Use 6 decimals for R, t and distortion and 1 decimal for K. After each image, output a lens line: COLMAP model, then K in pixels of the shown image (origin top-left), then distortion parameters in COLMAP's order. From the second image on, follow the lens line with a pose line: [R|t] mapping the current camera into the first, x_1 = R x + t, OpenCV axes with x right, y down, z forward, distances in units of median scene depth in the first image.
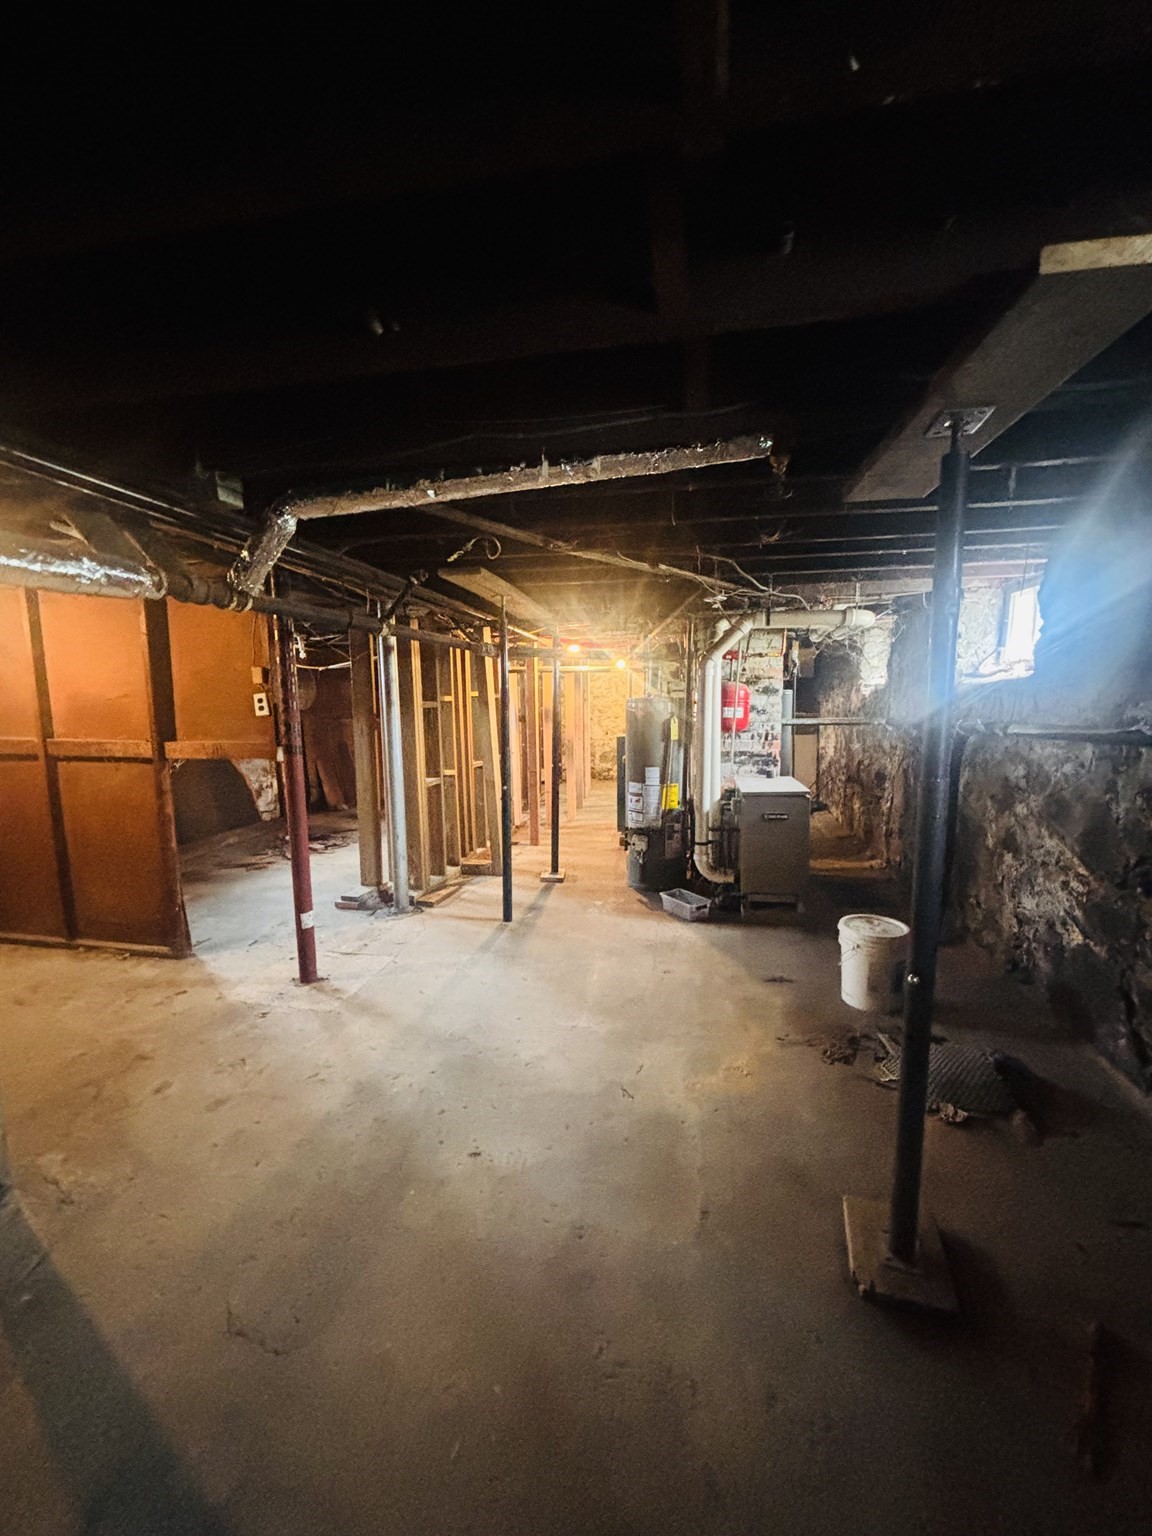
lens RADIAL K [[618.3, 0, 578.4], [0, 618.3, 770.8], [0, 0, 1]] dist [-0.004081, 0.001080]
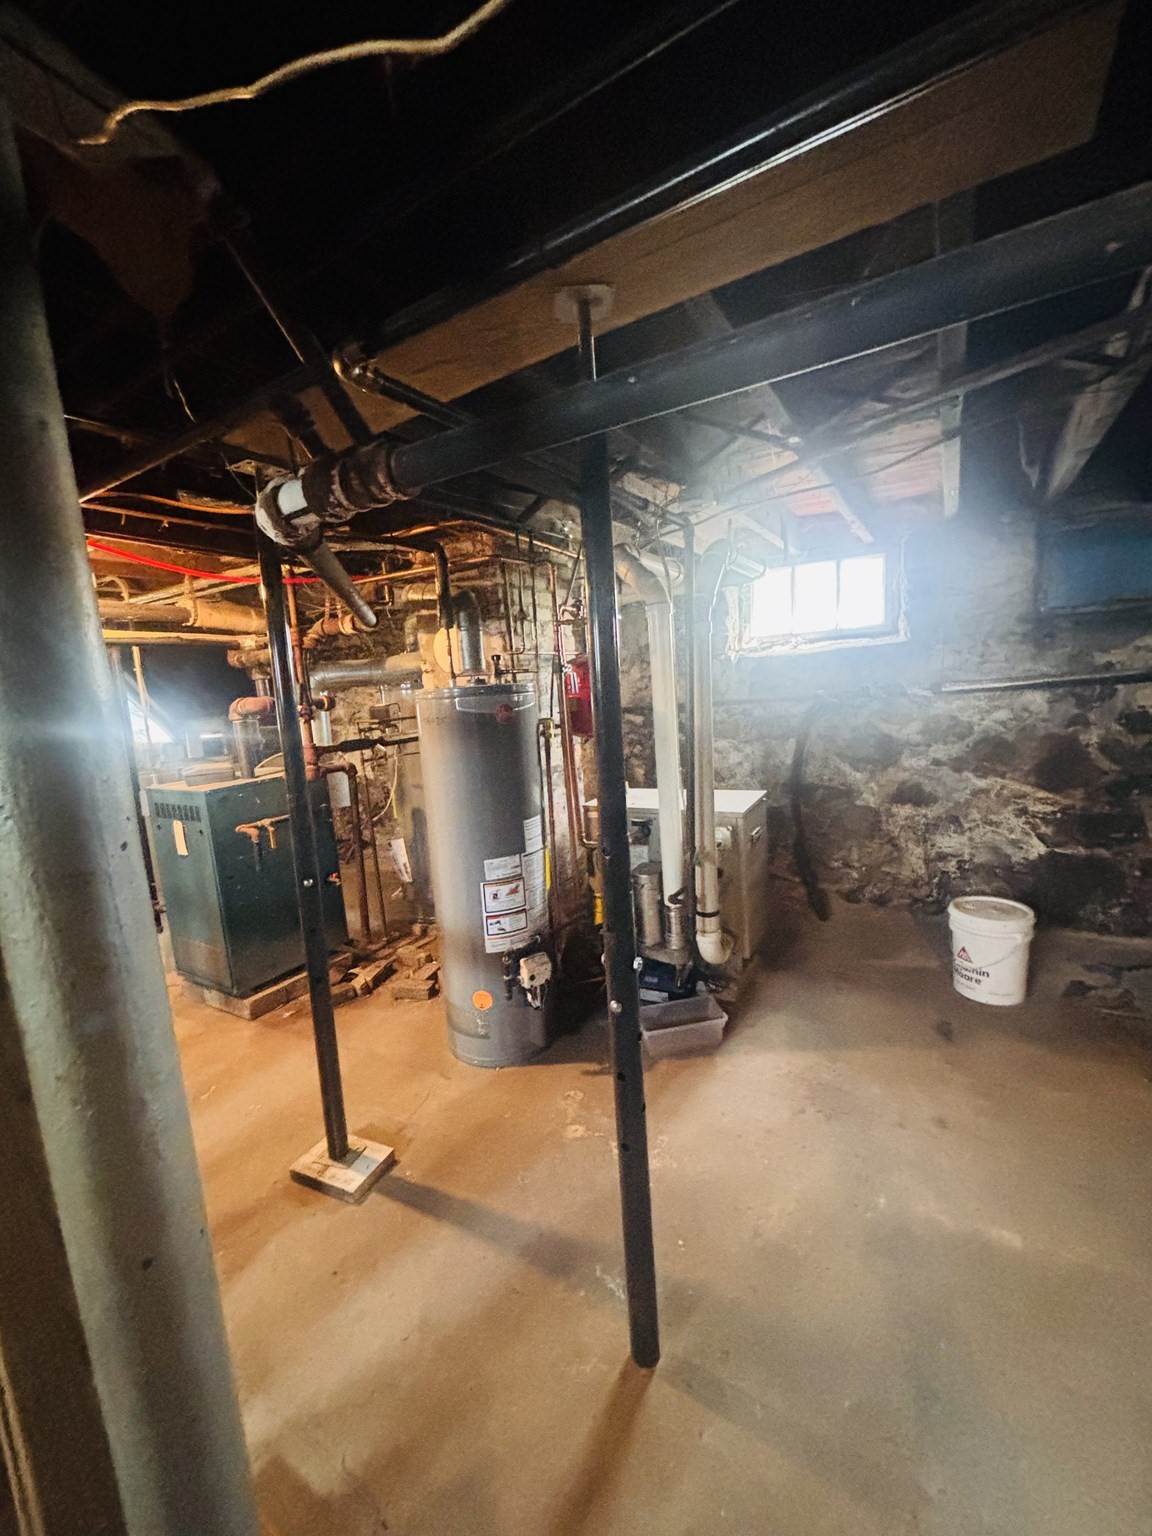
lens RADIAL K [[618.3, 0, 577.9], [0, 618.3, 772.2], [0, 0, 1]] dist [-0.004081, 0.001080]
pose [[0.331715, -0.150812, 0.931247, -0.483329], [0.170748, 0.980433, 0.097956, -0.123391], [-0.927799, 0.126516, 0.350975, 1.112153]]
